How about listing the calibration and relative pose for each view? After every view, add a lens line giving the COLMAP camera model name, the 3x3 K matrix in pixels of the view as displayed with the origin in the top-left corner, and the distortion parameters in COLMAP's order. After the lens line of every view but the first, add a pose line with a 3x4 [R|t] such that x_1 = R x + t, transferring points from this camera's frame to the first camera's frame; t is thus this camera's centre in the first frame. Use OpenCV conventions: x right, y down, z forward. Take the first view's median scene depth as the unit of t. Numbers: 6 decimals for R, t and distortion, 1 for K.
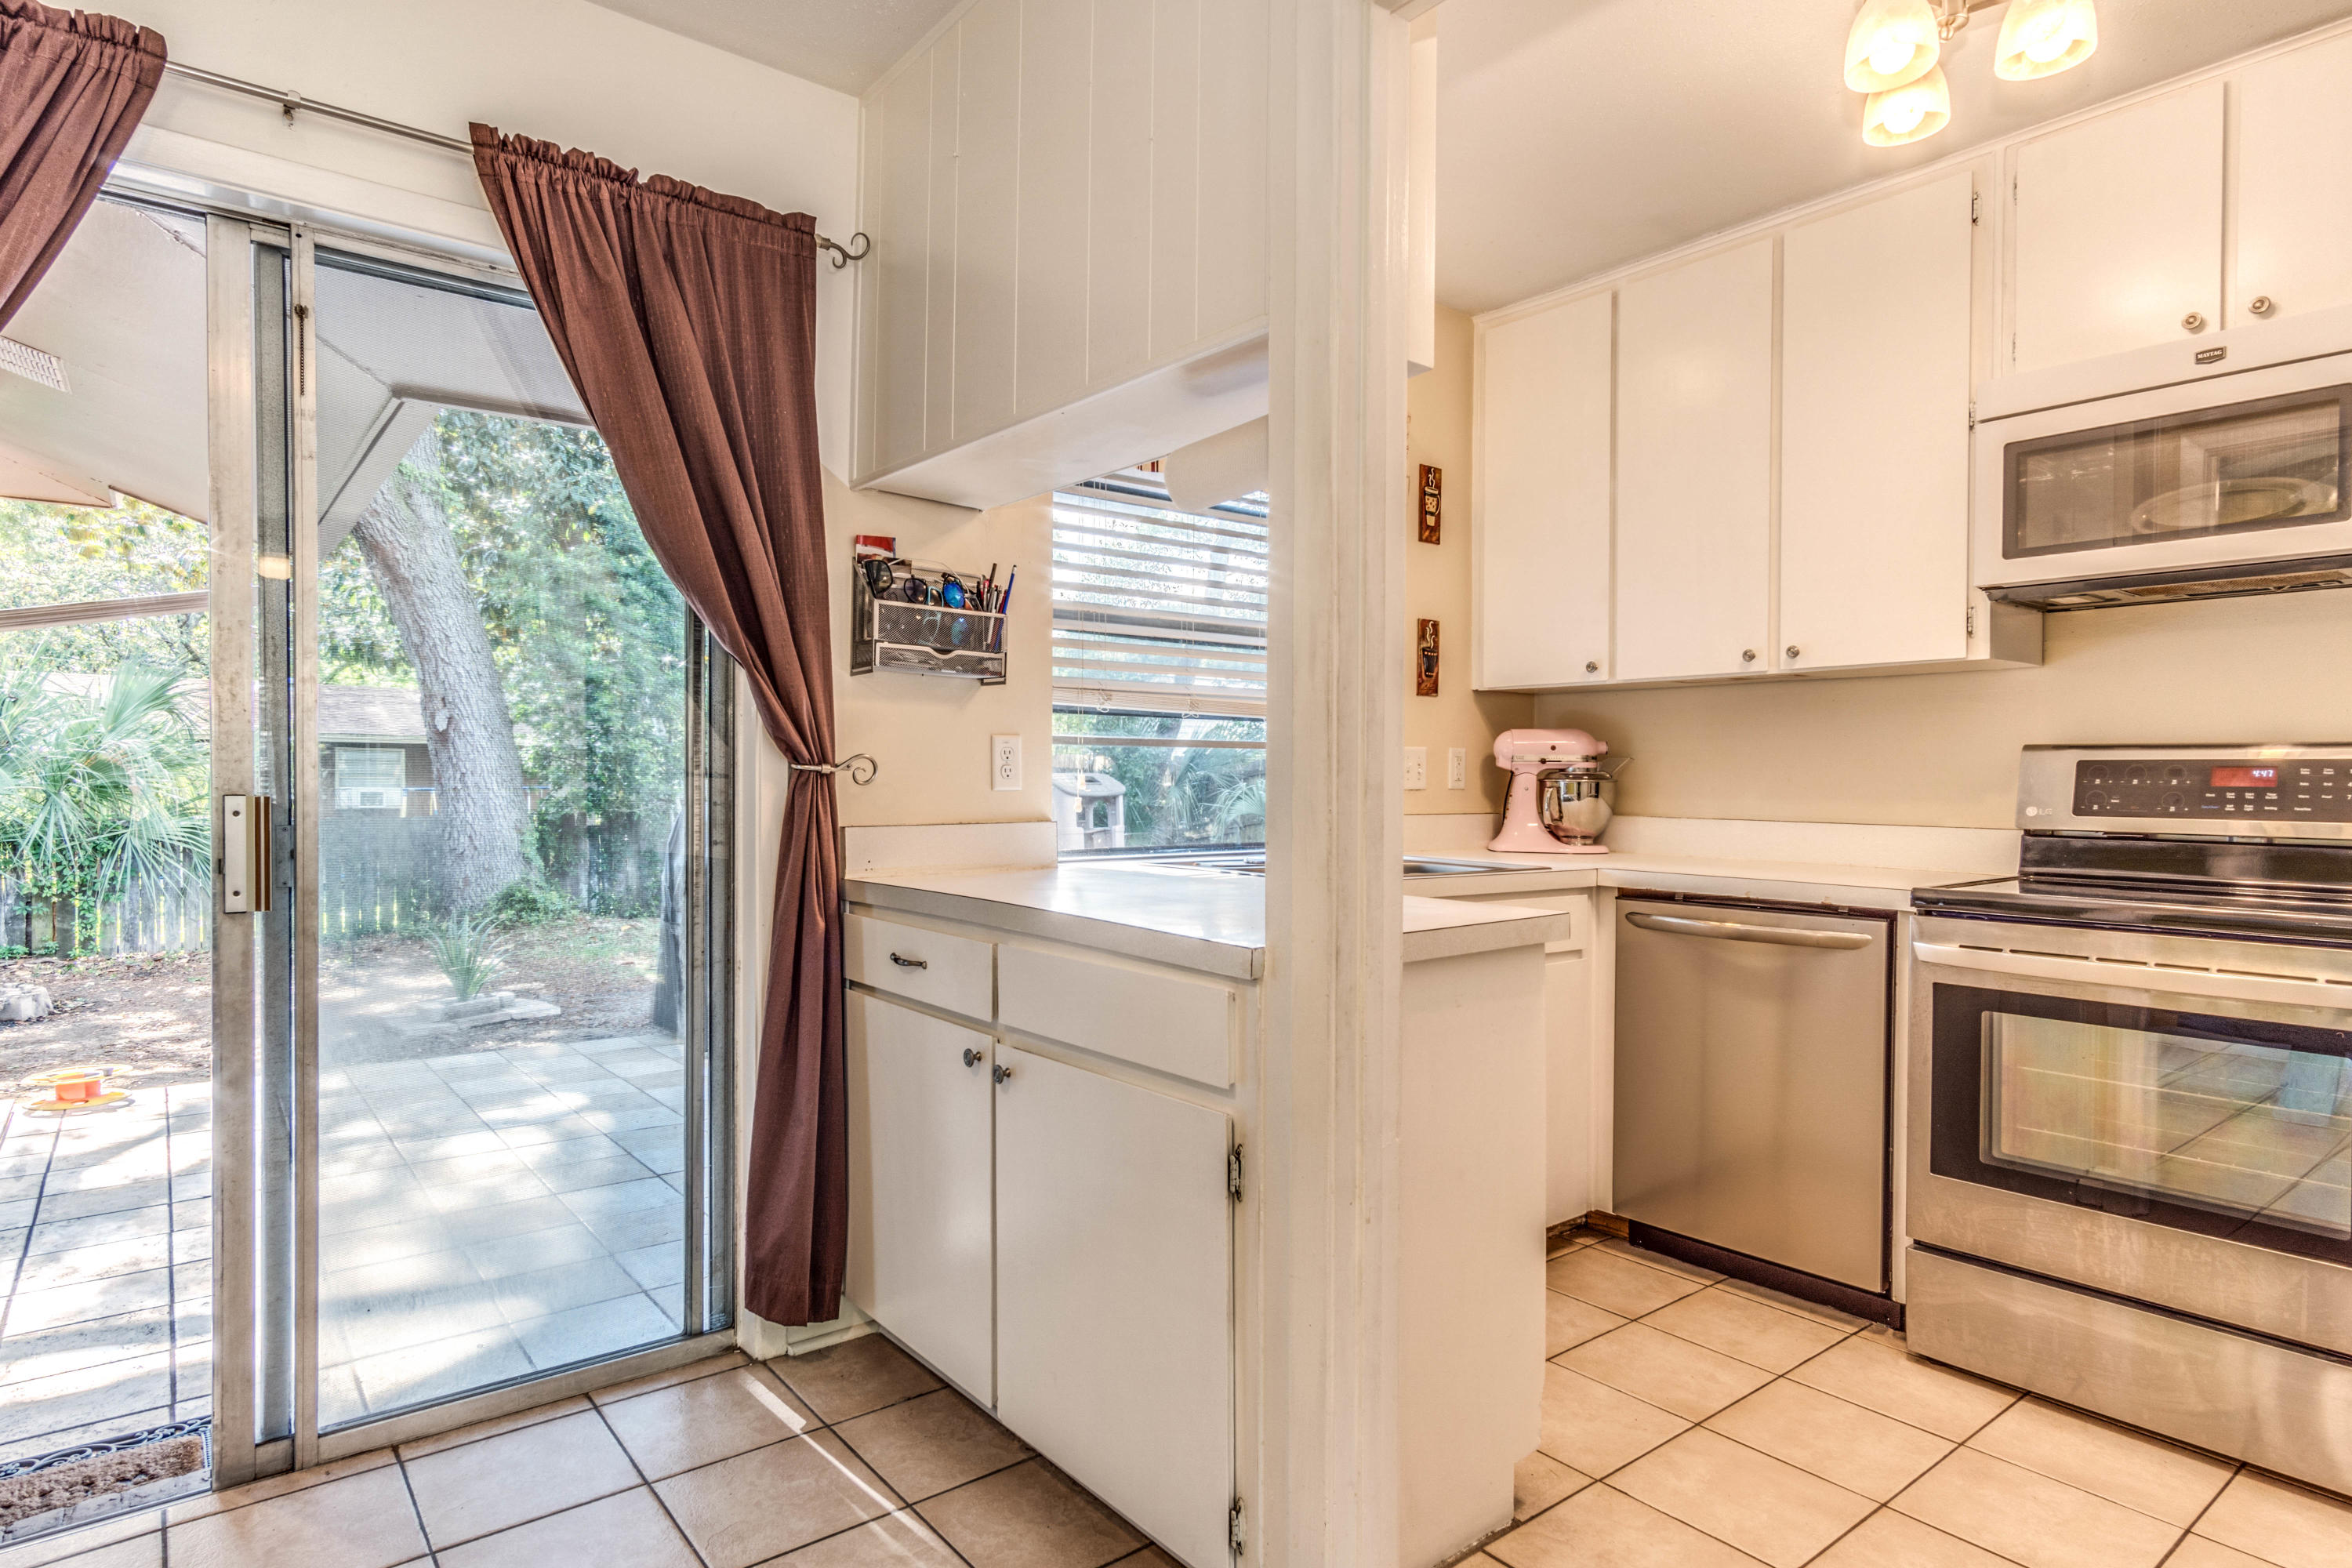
lens RADIAL K [[1278.7, 0, 1137.8], [0, 1278.7, 787.4], [0, 0, 1]] dist [0.004952, 0.003504]
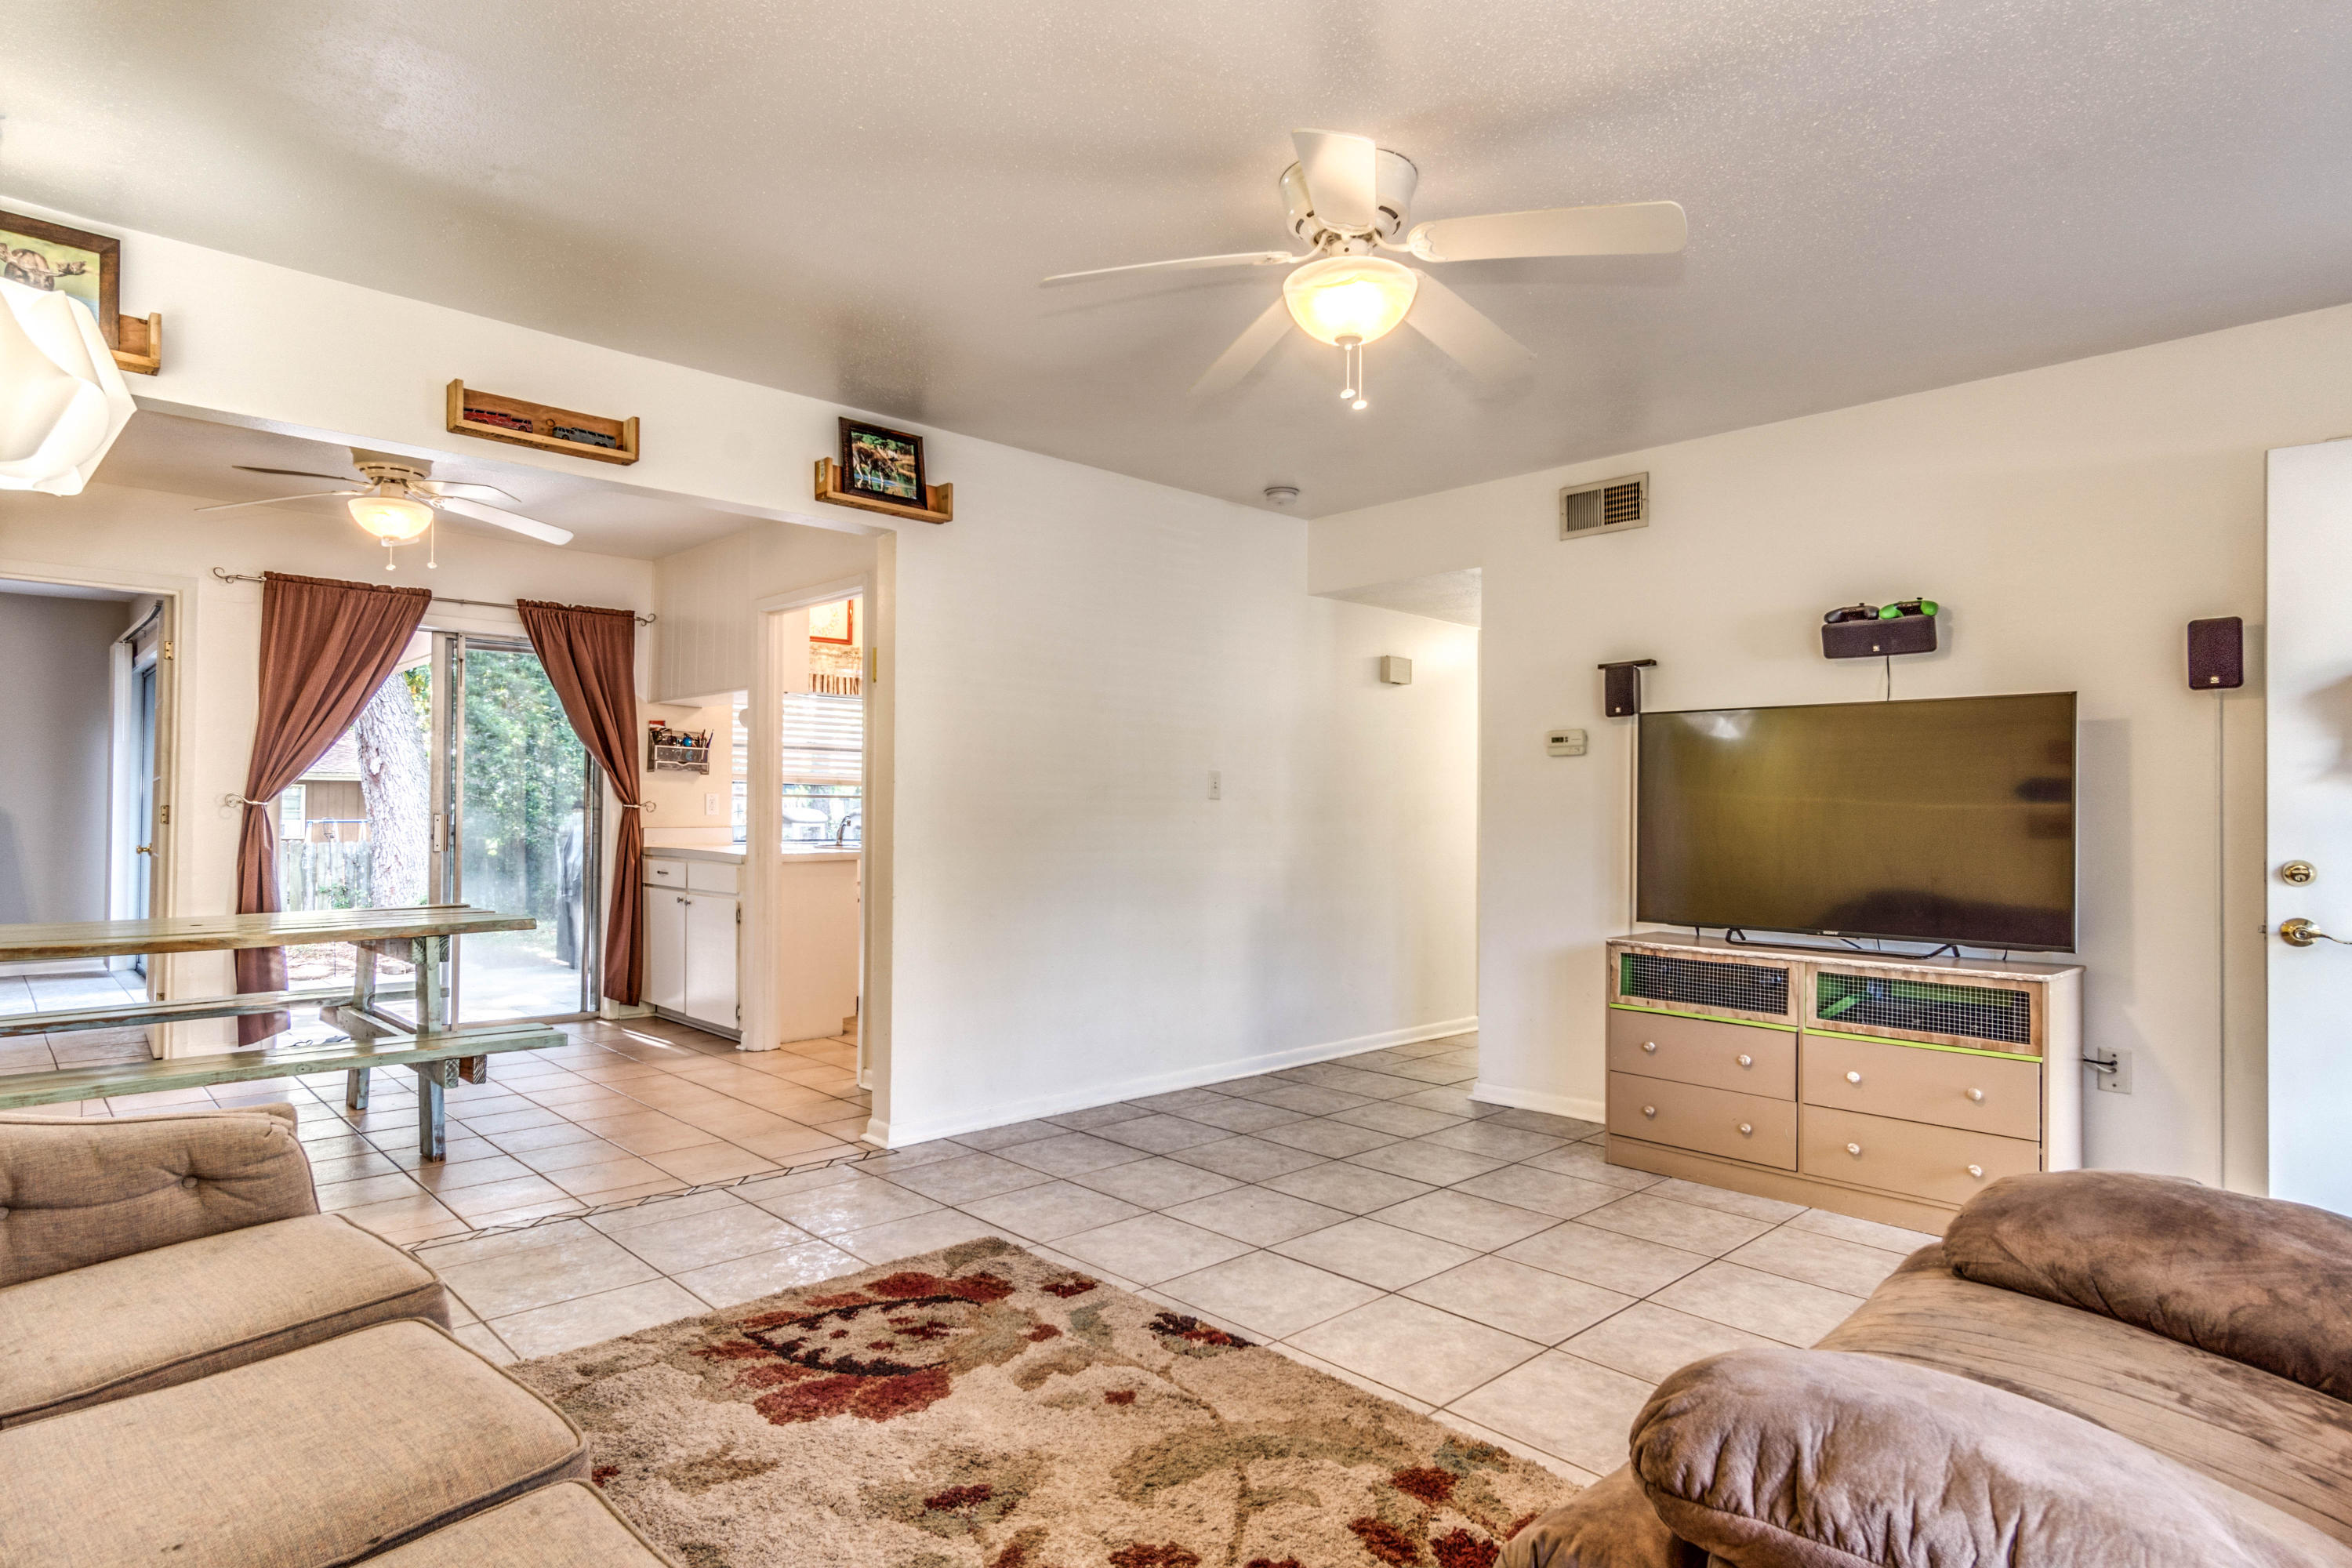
lens RADIAL K [[1278.7, 0, 1132.1], [0, 1278.7, 796.8], [0, 0, 1]] dist [0.004952, 0.003504]
pose [[0.996744, 0.005651, 0.080435, 0.593008], [-0.003940, 0.999763, -0.021419, 0.019612], [-0.080537, 0.021032, 0.996530, -1.816448]]
